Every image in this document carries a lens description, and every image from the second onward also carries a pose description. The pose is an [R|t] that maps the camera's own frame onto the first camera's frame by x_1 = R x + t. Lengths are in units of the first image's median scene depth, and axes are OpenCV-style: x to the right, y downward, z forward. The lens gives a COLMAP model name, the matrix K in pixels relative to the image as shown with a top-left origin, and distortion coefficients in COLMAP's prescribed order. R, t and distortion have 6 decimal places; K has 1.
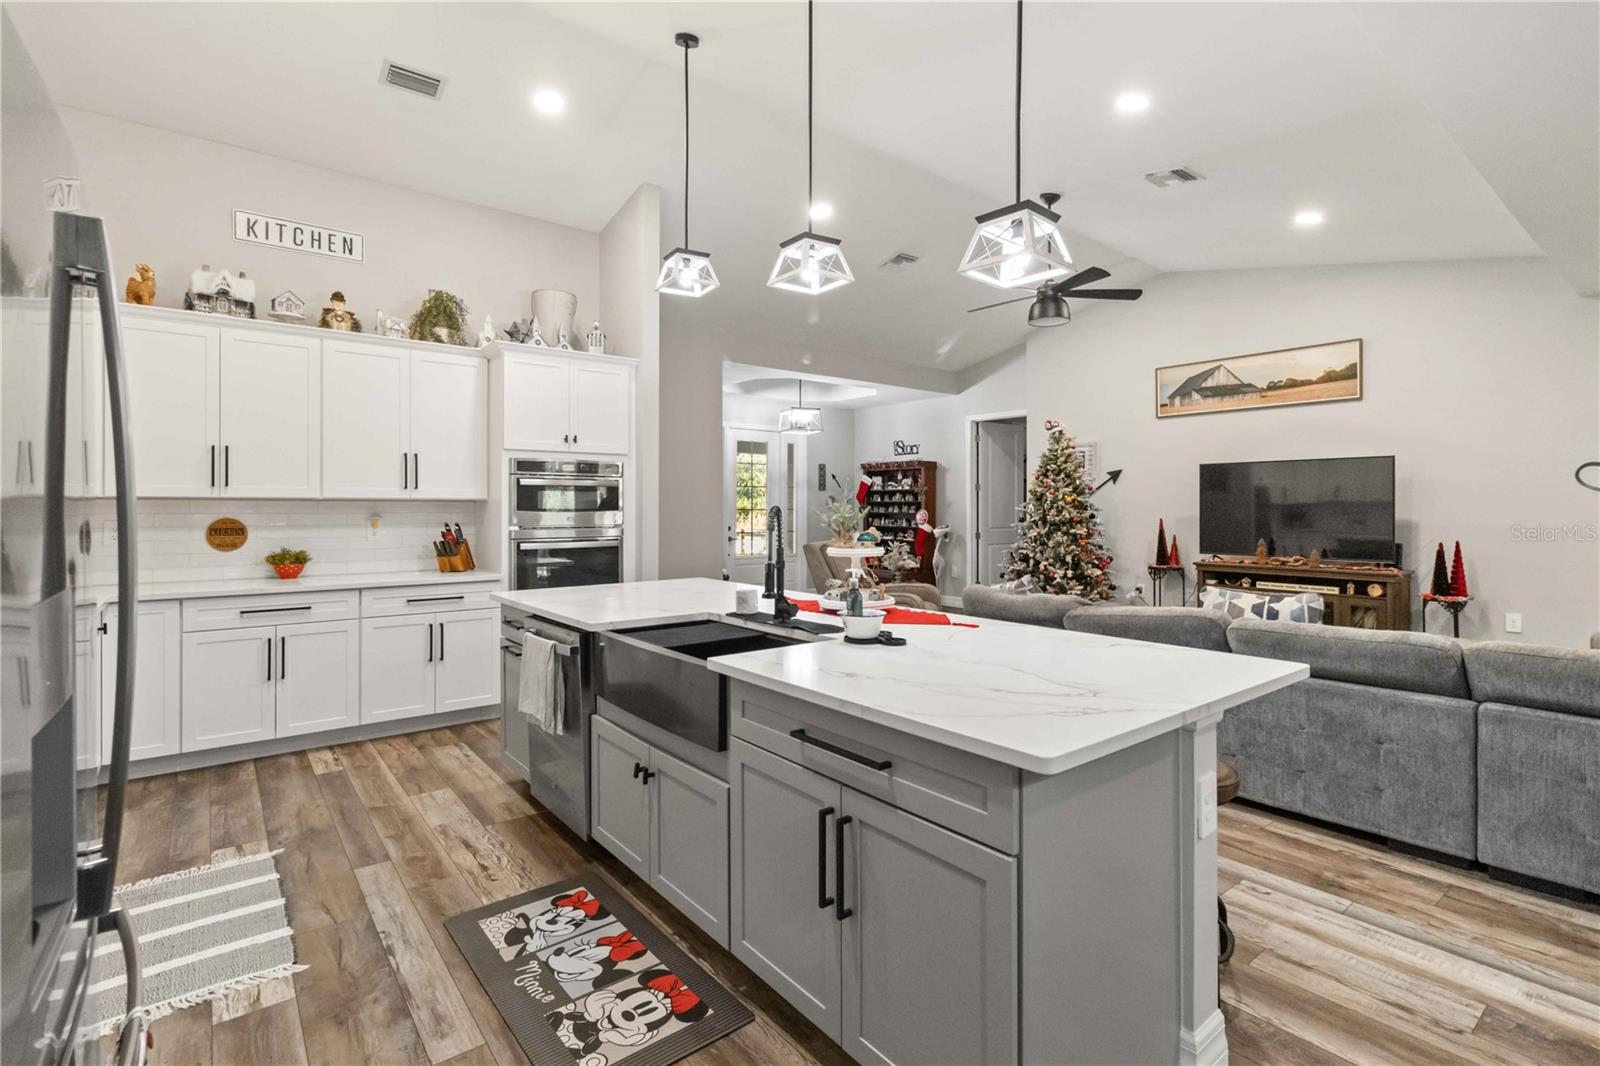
lens RADIAL K [[749.1, 0, 795.0], [0, 749.1, 514.5], [0, 0, 1]] dist [-0.000524, 0.001711]
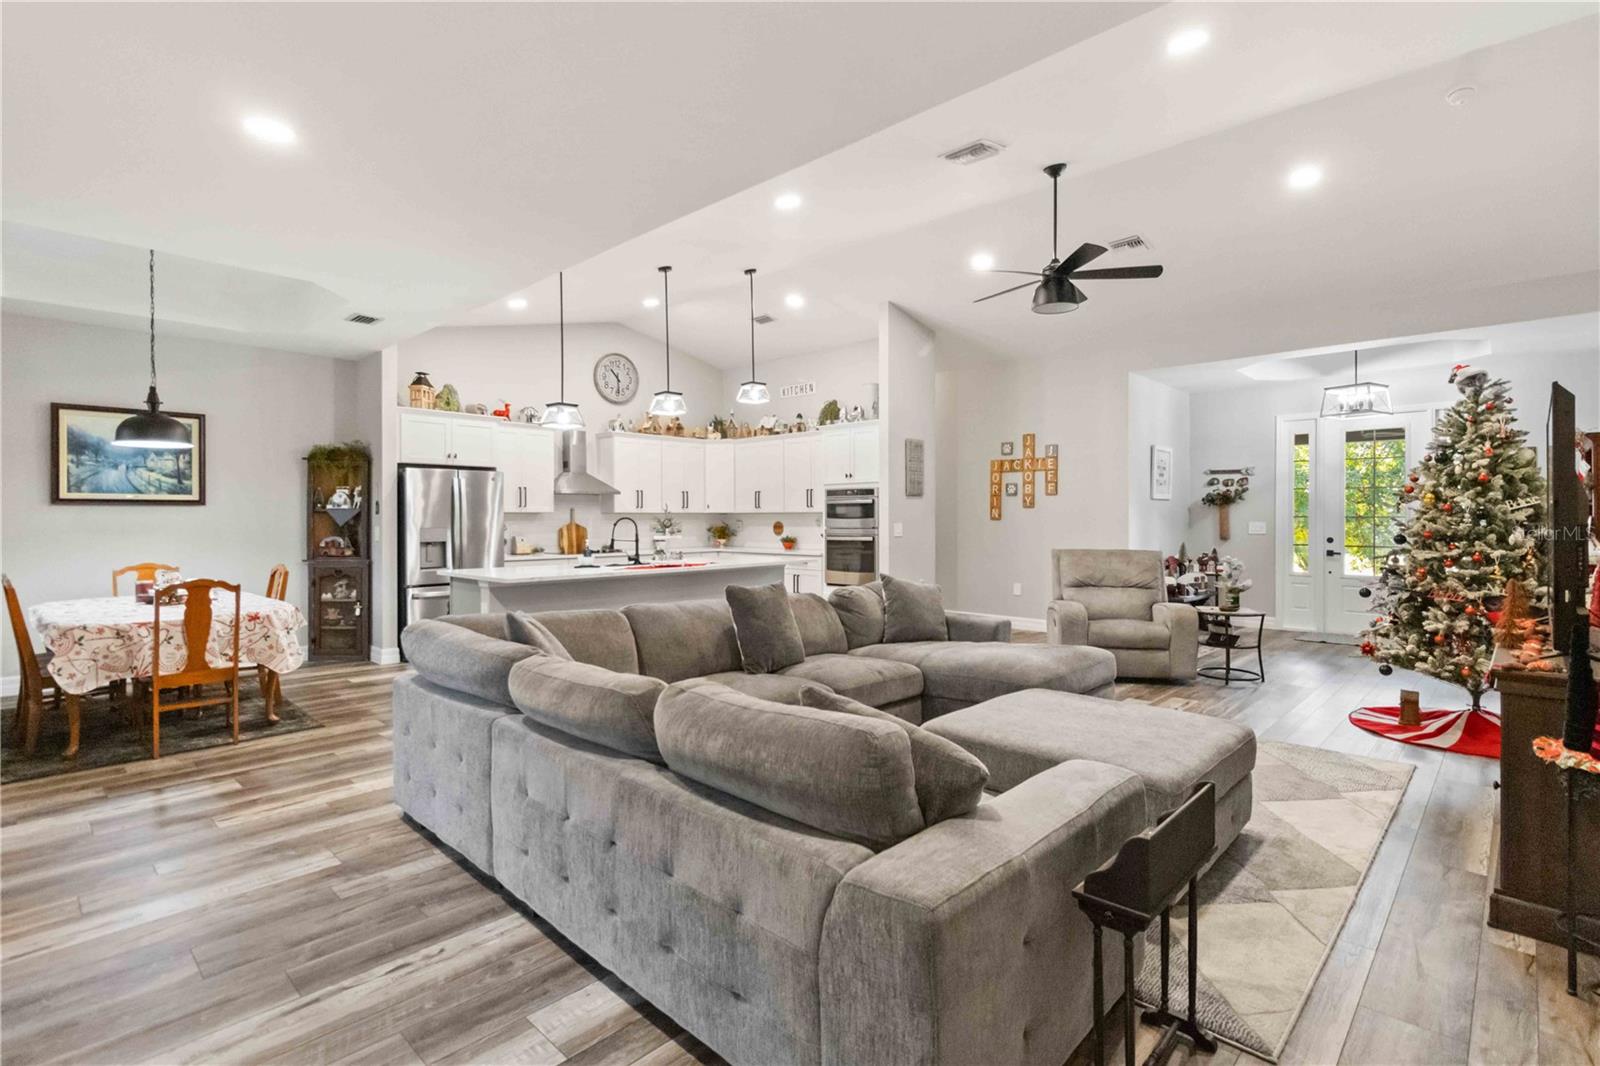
lens RADIAL K [[749.1, 0, 805.3], [0, 749.1, 520.6], [0, 0, 1]] dist [-0.000524, 0.001711]
pose [[0.155608, 0.004215, -0.987810, 0.912033], [-0.005127, 0.999981, 0.003459, -0.003539], [0.987806, 0.004527, 0.155627, 0.433390]]
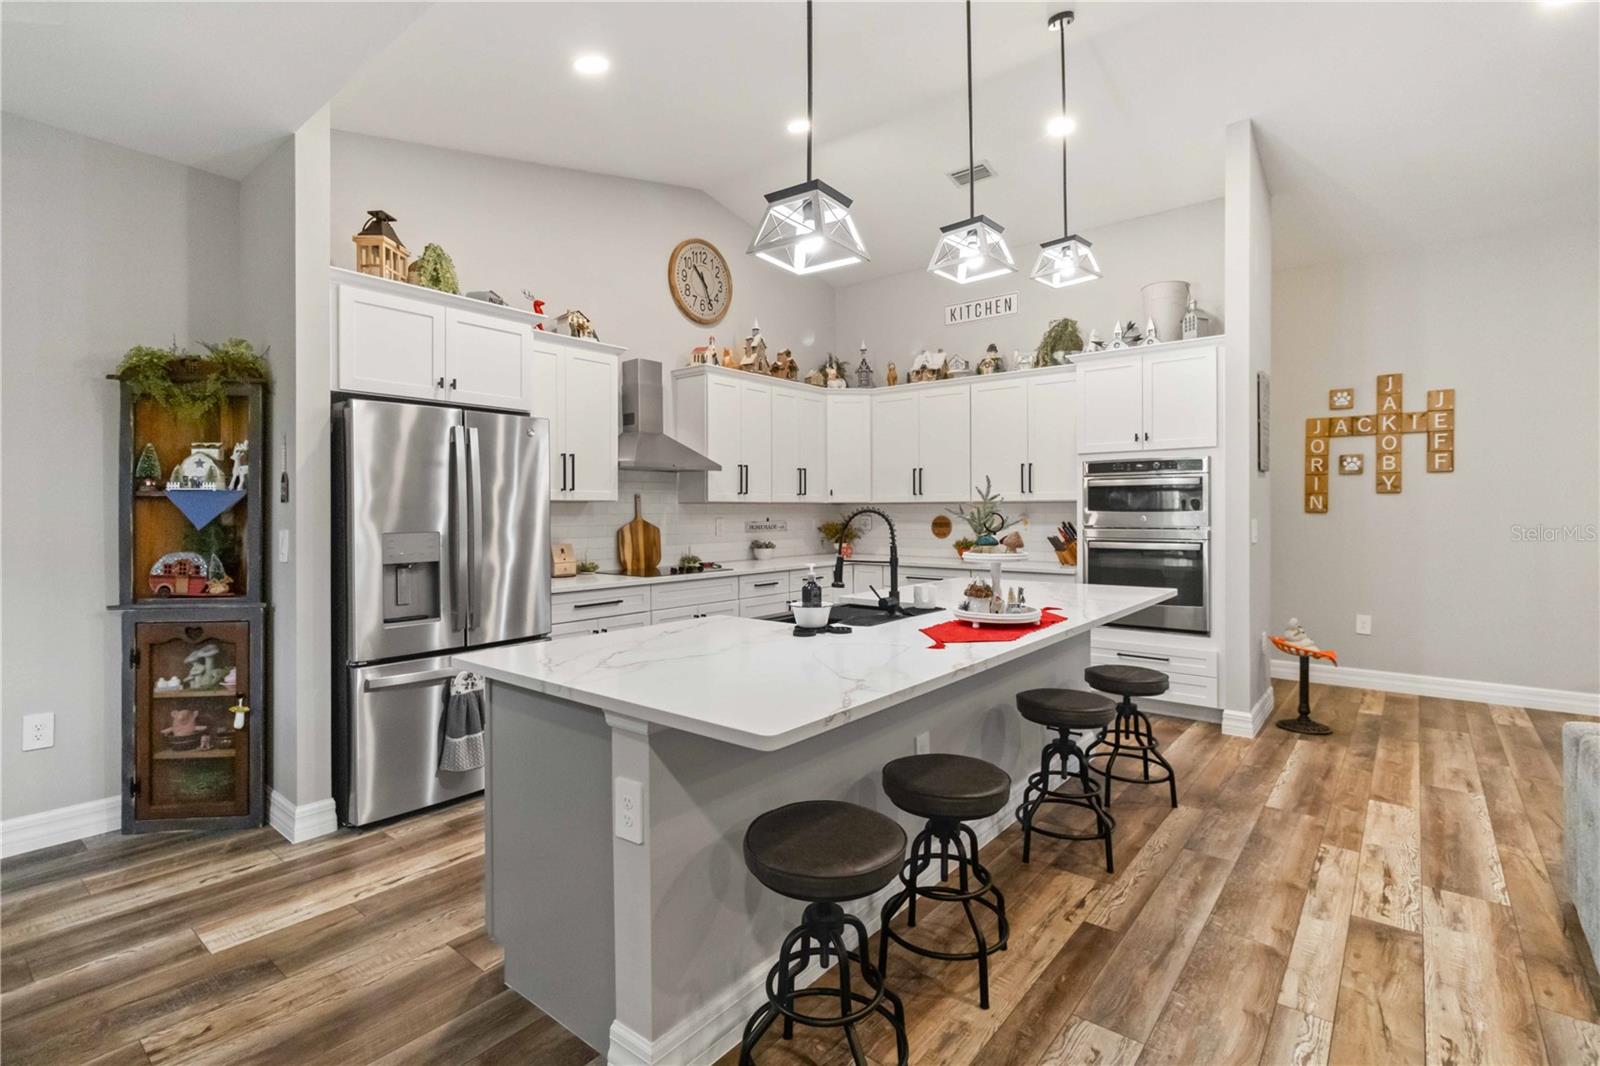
lens RADIAL K [[749.1, 0, 797.0], [0, 749.1, 512.3], [0, 0, 1]] dist [-0.000524, 0.001711]
pose [[0.222395, 0.001989, -0.974955, 0.371049], [-0.003972, 0.999991, 0.001134, -0.001797], [0.974948, 0.003621, 0.222401, 0.235123]]
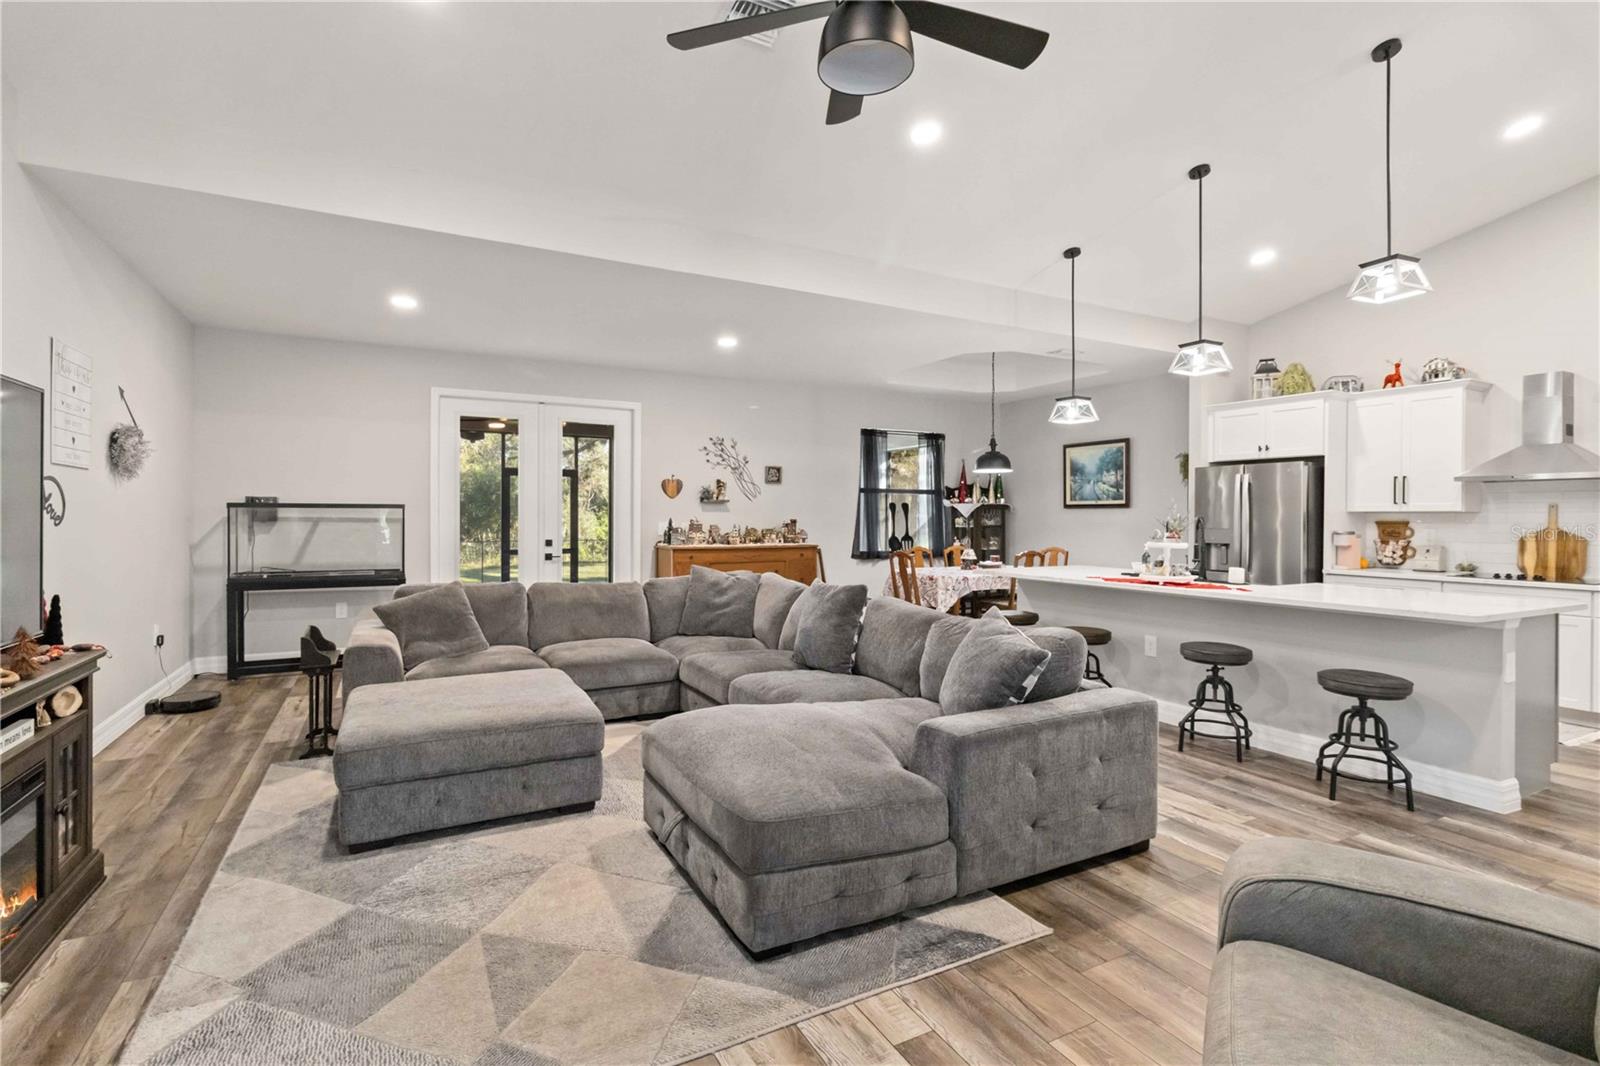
lens RADIAL K [[749.1, 0, 795.0], [0, 749.1, 516.4], [0, 0, 1]] dist [-0.000524, 0.001711]
pose [[-0.985192, -0.006285, 0.171341, 0.236987], [-0.005268, 0.999966, 0.006390, -0.006292], [-0.171375, 0.005392, -0.985191, 1.097152]]
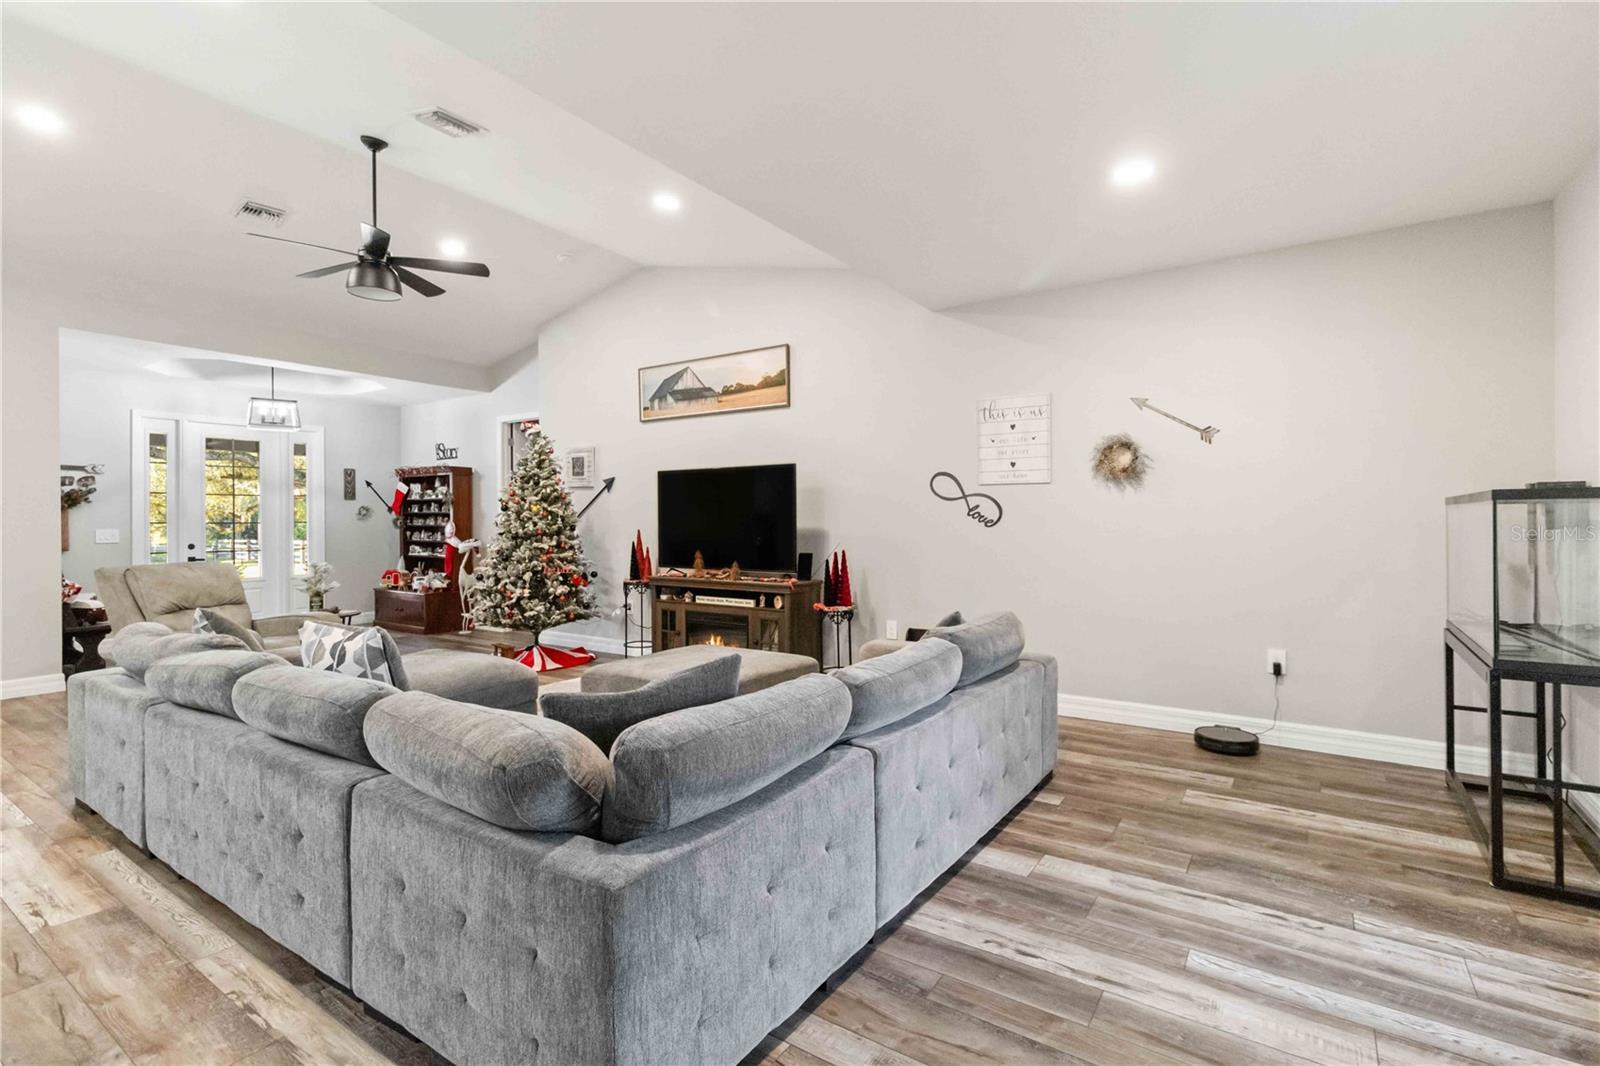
lens RADIAL K [[749.1, 0, 801.2], [0, 749.1, 521.0], [0, 0, 1]] dist [-0.000524, 0.001711]
pose [[0.951670, -0.006097, 0.307061, 0.410548], [0.008150, 0.999952, -0.005404, 0.001163], [-0.307013, 0.007645, 0.951675, 0.055664]]
